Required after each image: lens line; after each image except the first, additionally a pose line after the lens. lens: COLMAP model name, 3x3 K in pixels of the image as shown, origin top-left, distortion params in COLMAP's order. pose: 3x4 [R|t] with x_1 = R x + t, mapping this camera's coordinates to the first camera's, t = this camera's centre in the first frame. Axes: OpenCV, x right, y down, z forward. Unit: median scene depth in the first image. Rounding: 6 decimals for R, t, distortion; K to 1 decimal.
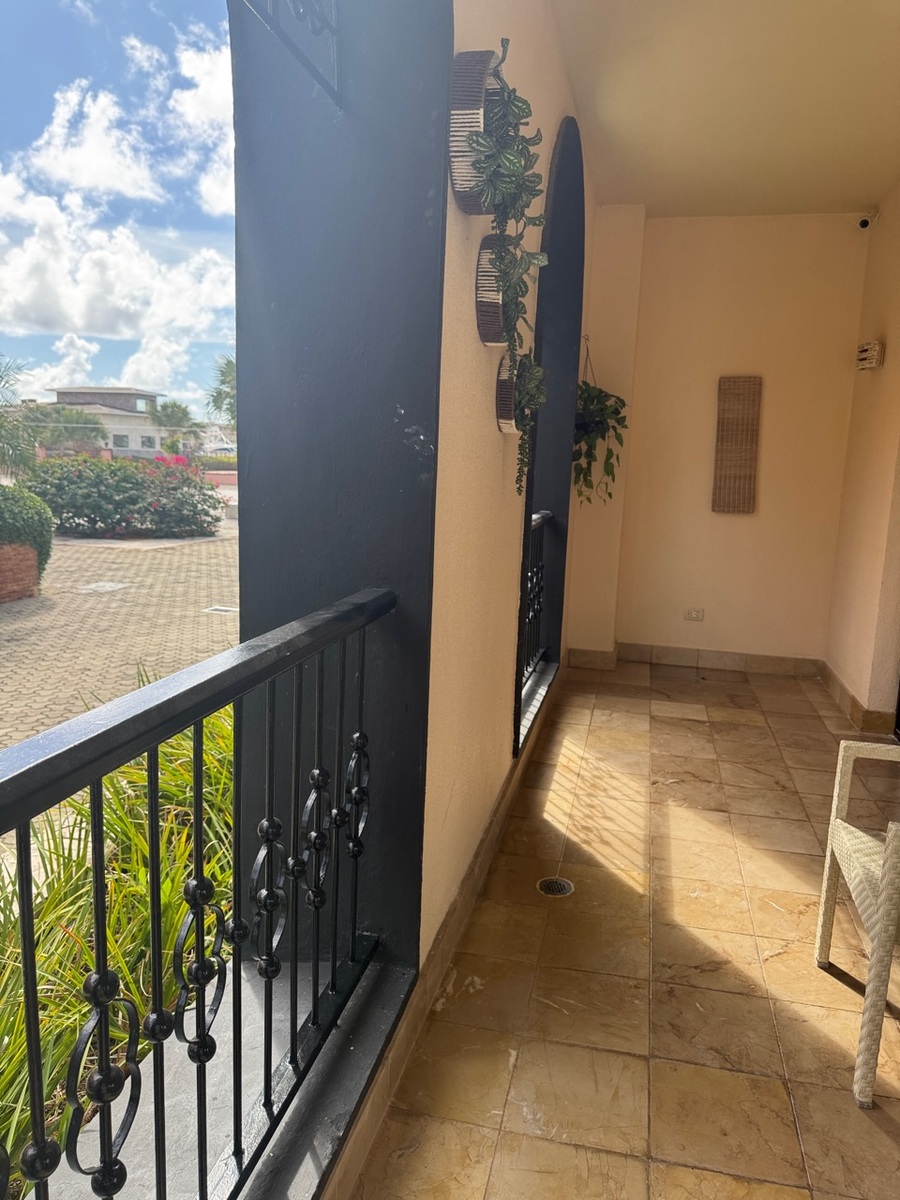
lens RADIAL K [[850.9, 0, 447.0], [0, 850.9, 597.8], [0, 0, 1]] dist [0.013108, -0.007648]
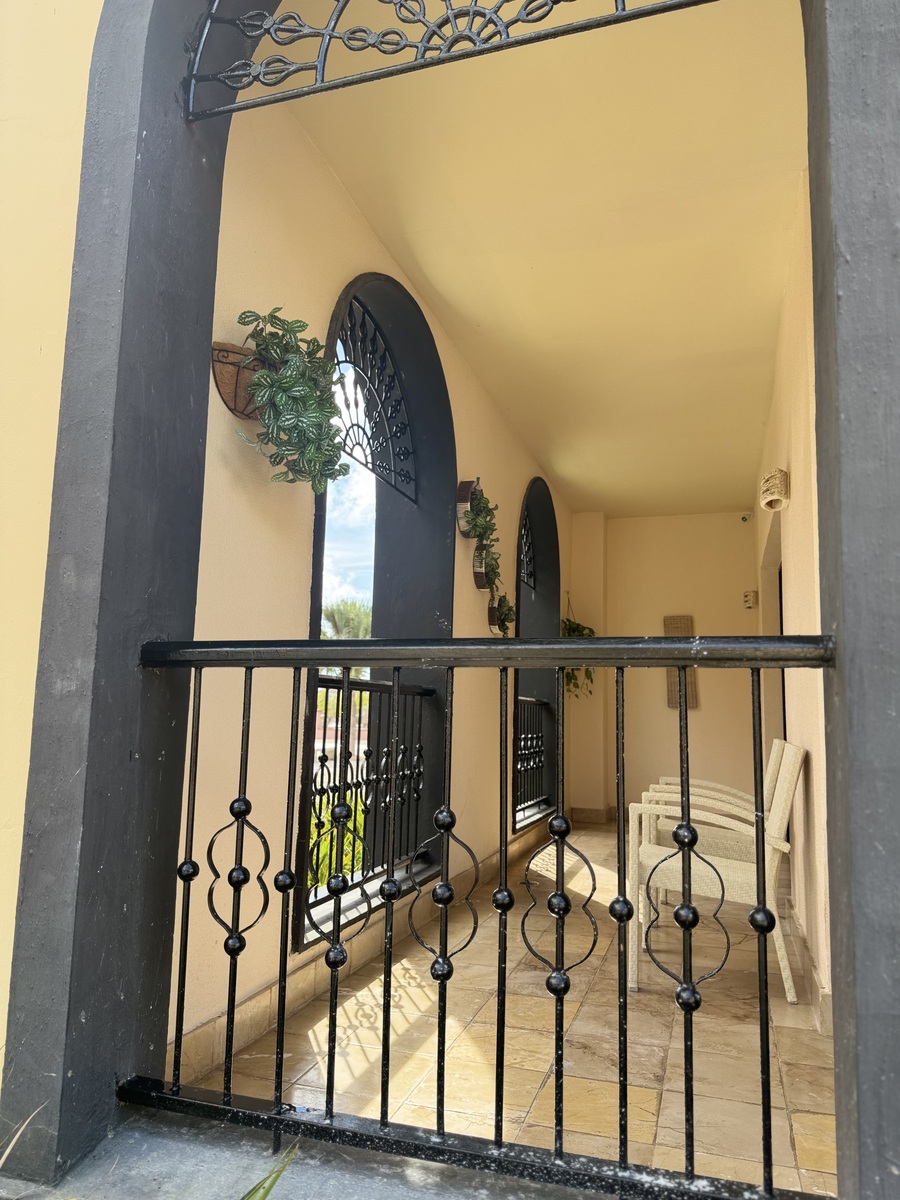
lens RADIAL K [[850.9, 0, 450.0], [0, 850.9, 601.0], [0, 0, 1]] dist [0.013108, -0.007648]
pose [[0.997550, -0.018495, -0.067466, 0.090589], [-0.002221, 0.955559, -0.294790, 0.288234], [0.069920, 0.294218, 0.953177, -0.833545]]
